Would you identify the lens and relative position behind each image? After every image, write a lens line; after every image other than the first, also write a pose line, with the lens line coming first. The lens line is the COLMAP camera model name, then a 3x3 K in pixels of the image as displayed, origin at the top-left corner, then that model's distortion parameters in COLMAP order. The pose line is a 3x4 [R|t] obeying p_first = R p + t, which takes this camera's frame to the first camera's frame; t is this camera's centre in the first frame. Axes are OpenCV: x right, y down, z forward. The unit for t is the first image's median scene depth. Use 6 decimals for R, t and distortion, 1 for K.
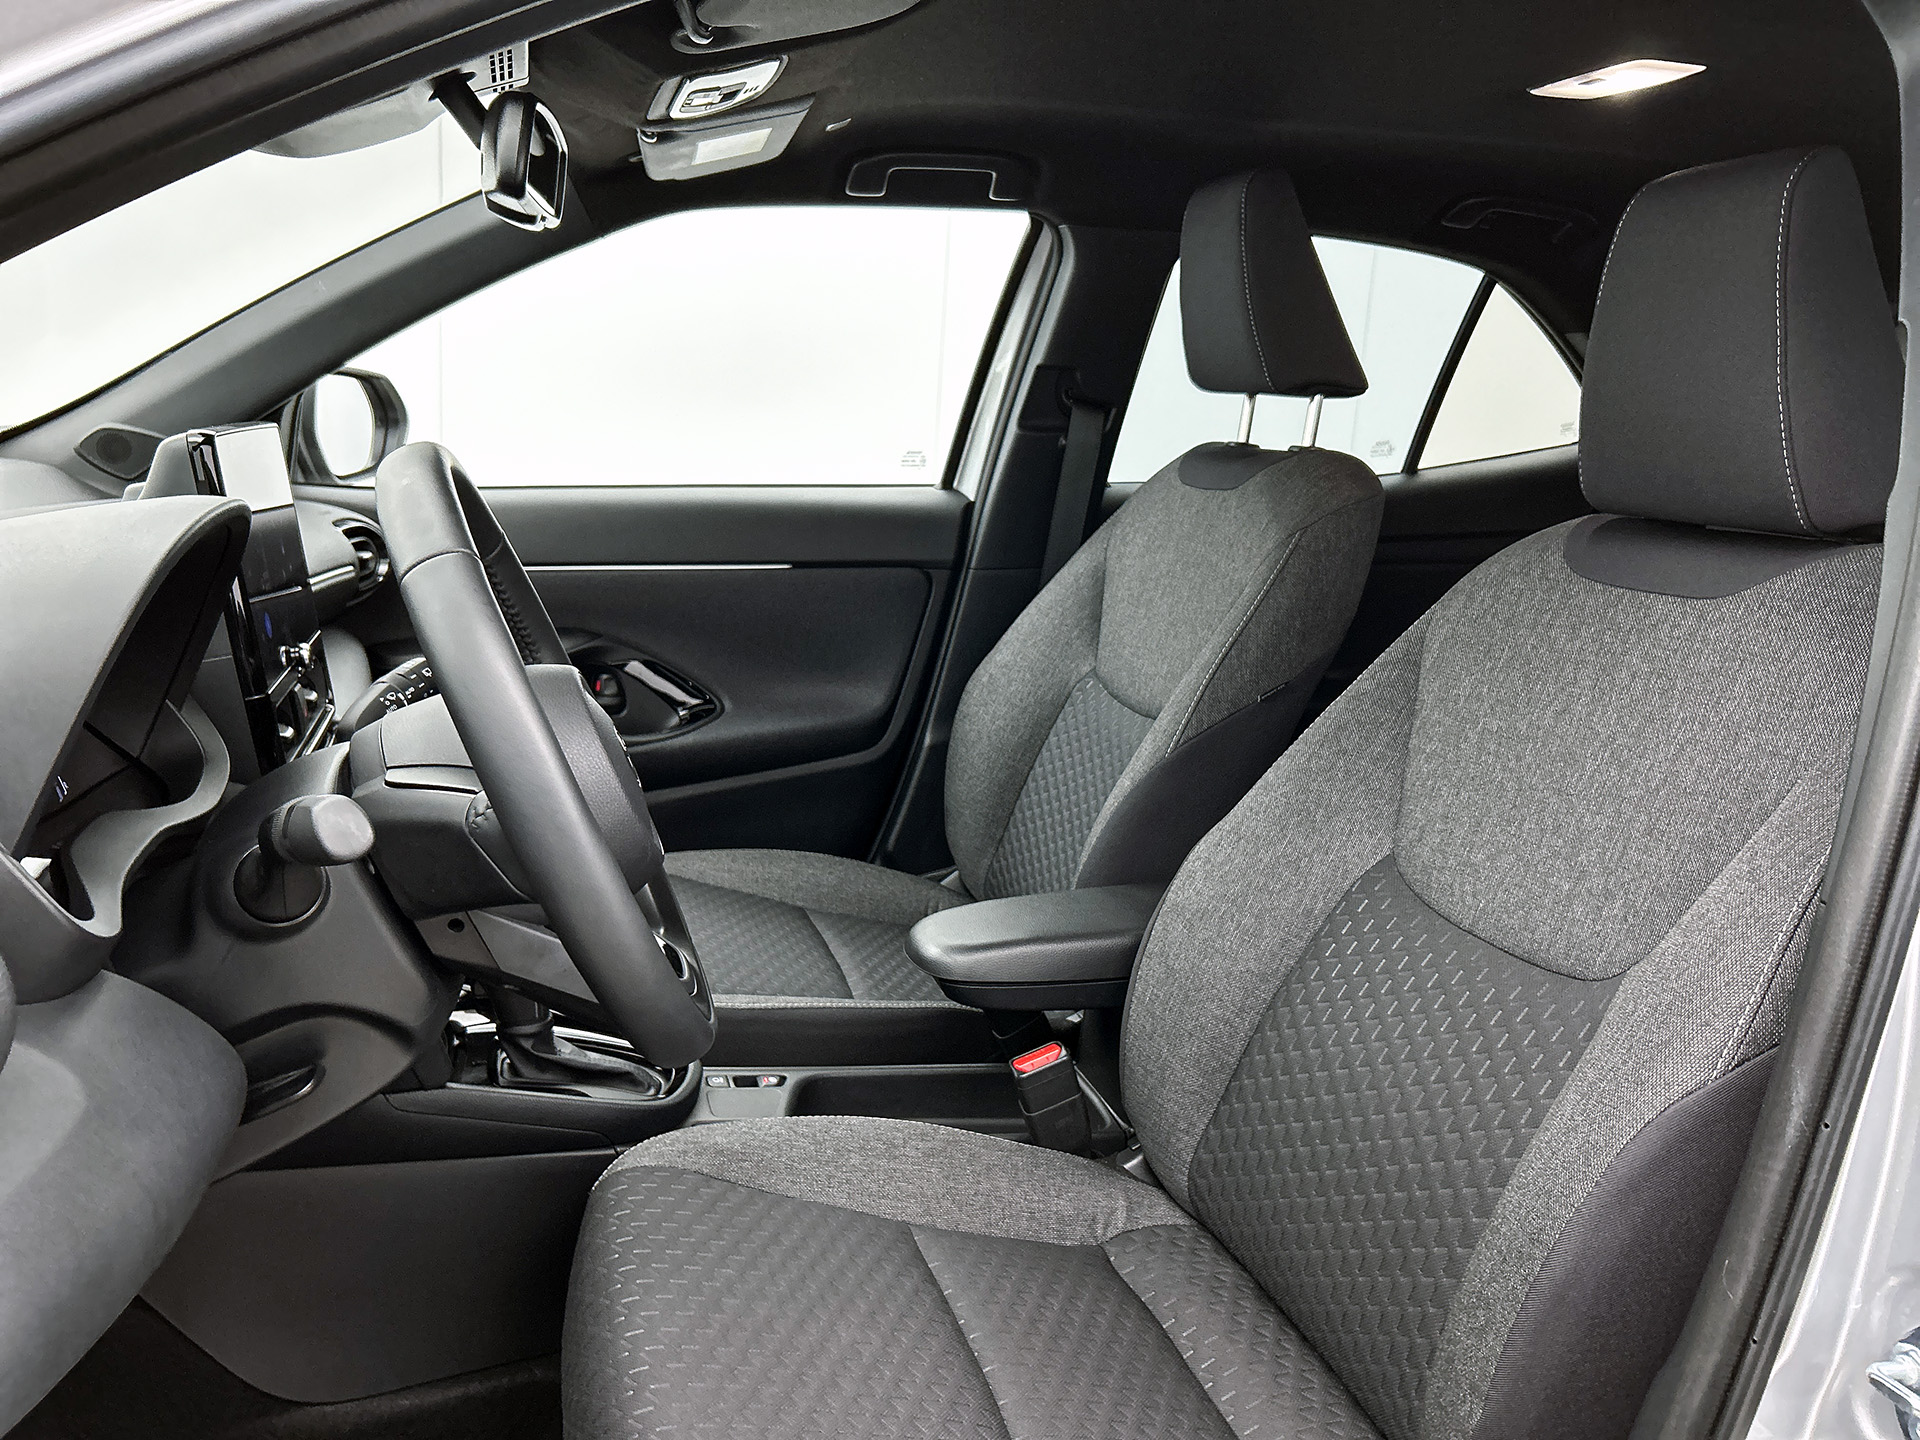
lens RADIAL K [[1470.7, 0, 949.1], [0, 1470.7, 734.4], [0, 0, 1]] dist [0.044527, -0.051066]
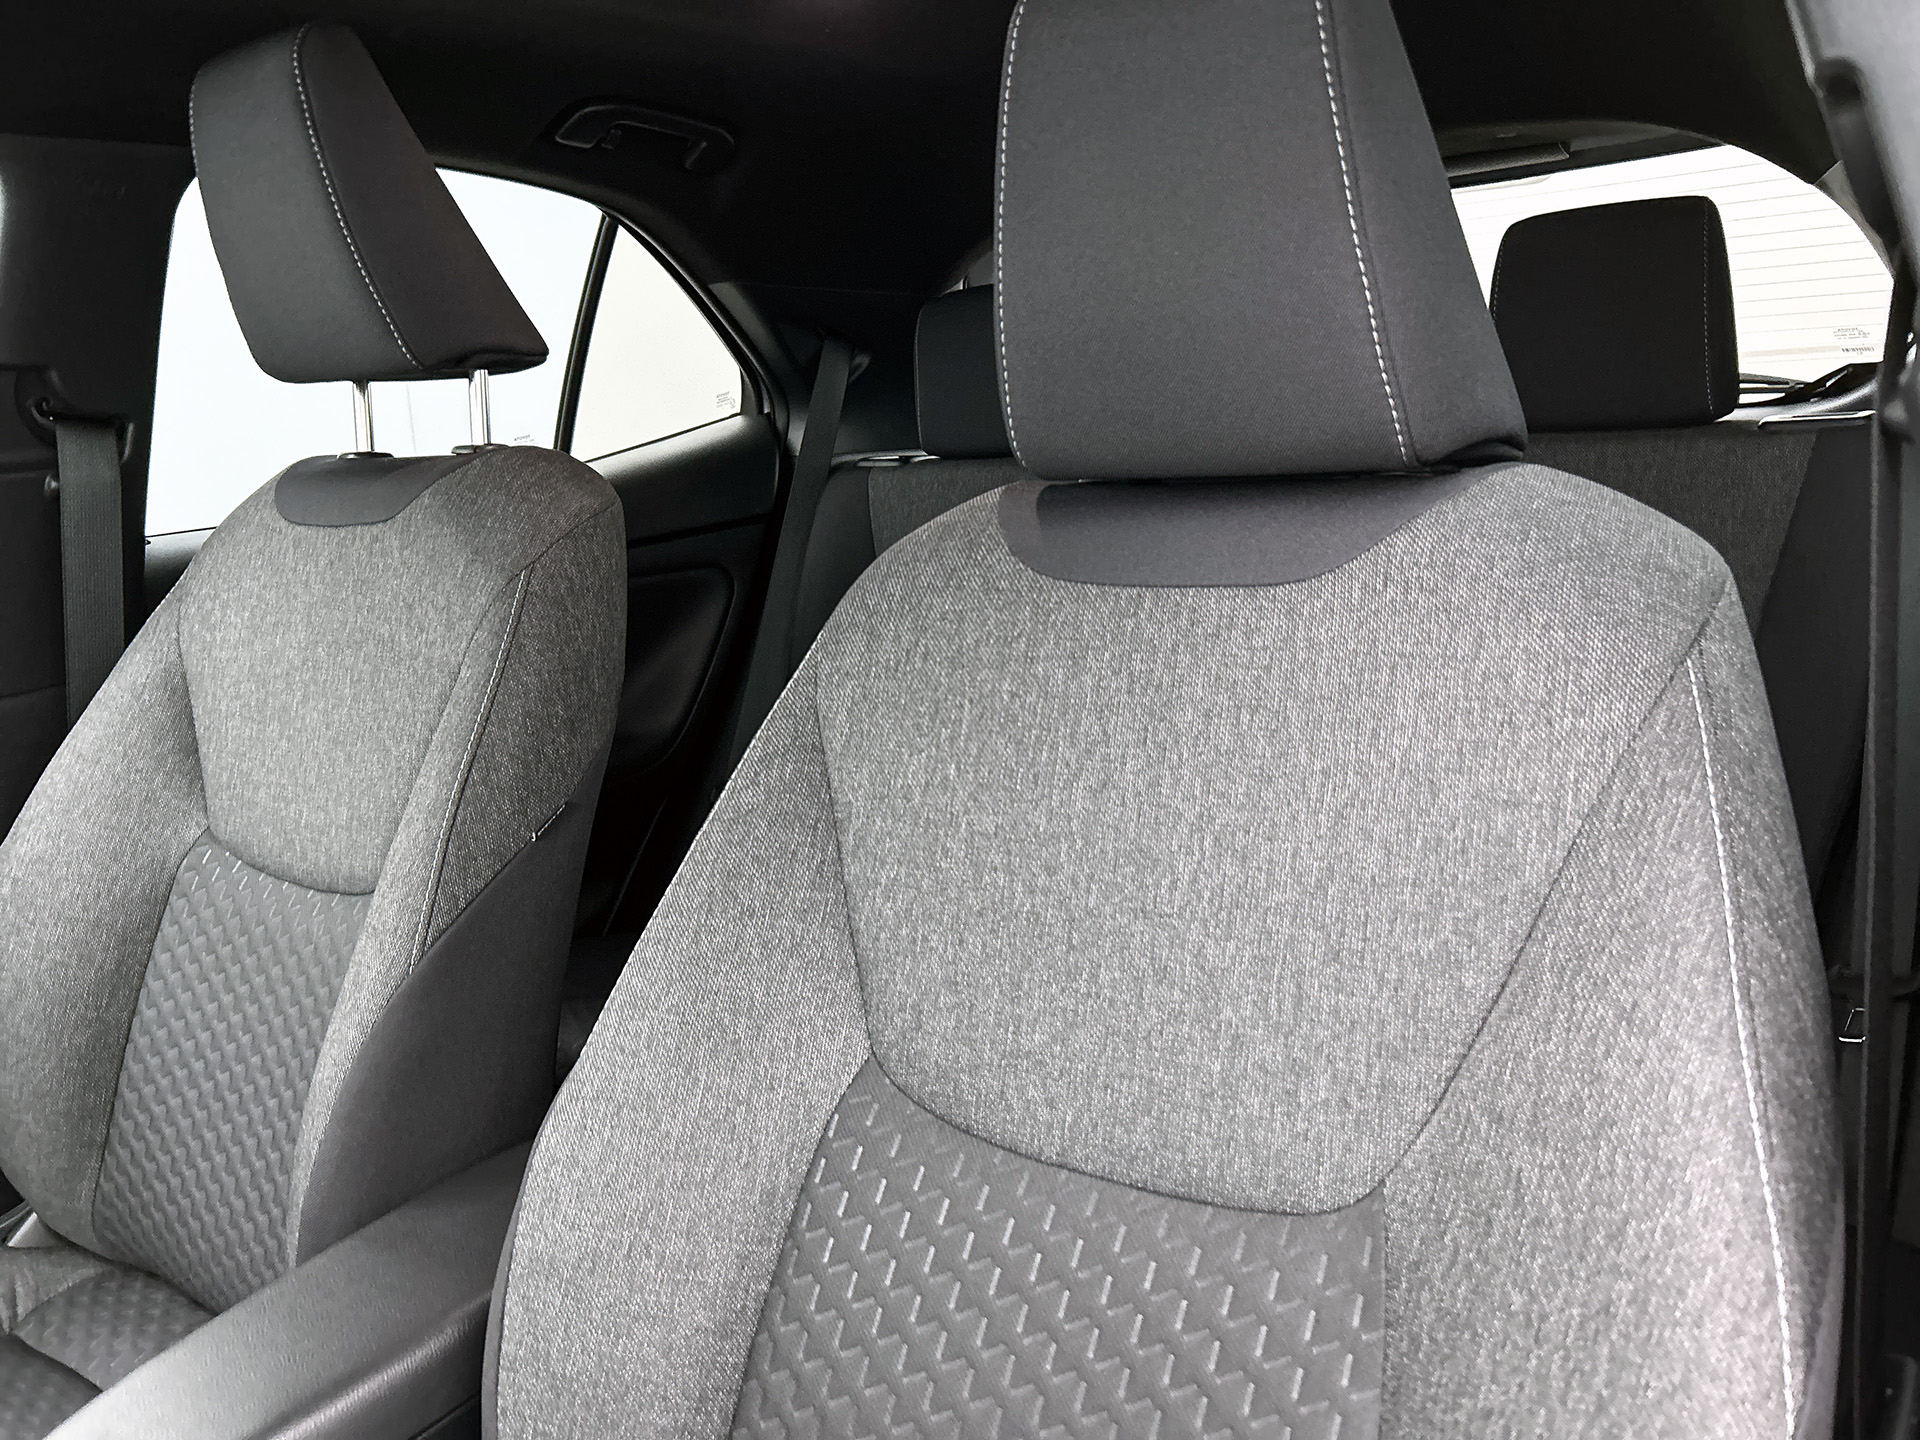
lens RADIAL K [[1470.7, 0, 967.2], [0, 1470.7, 702.7], [0, 0, 1]] dist [0.044527, -0.051066]
pose [[0.791264, -0.211551, 0.573714, 0.003978], [0.225035, 0.973144, 0.048469, -0.067659], [-0.568560, 0.090753, 0.817621, 0.355091]]
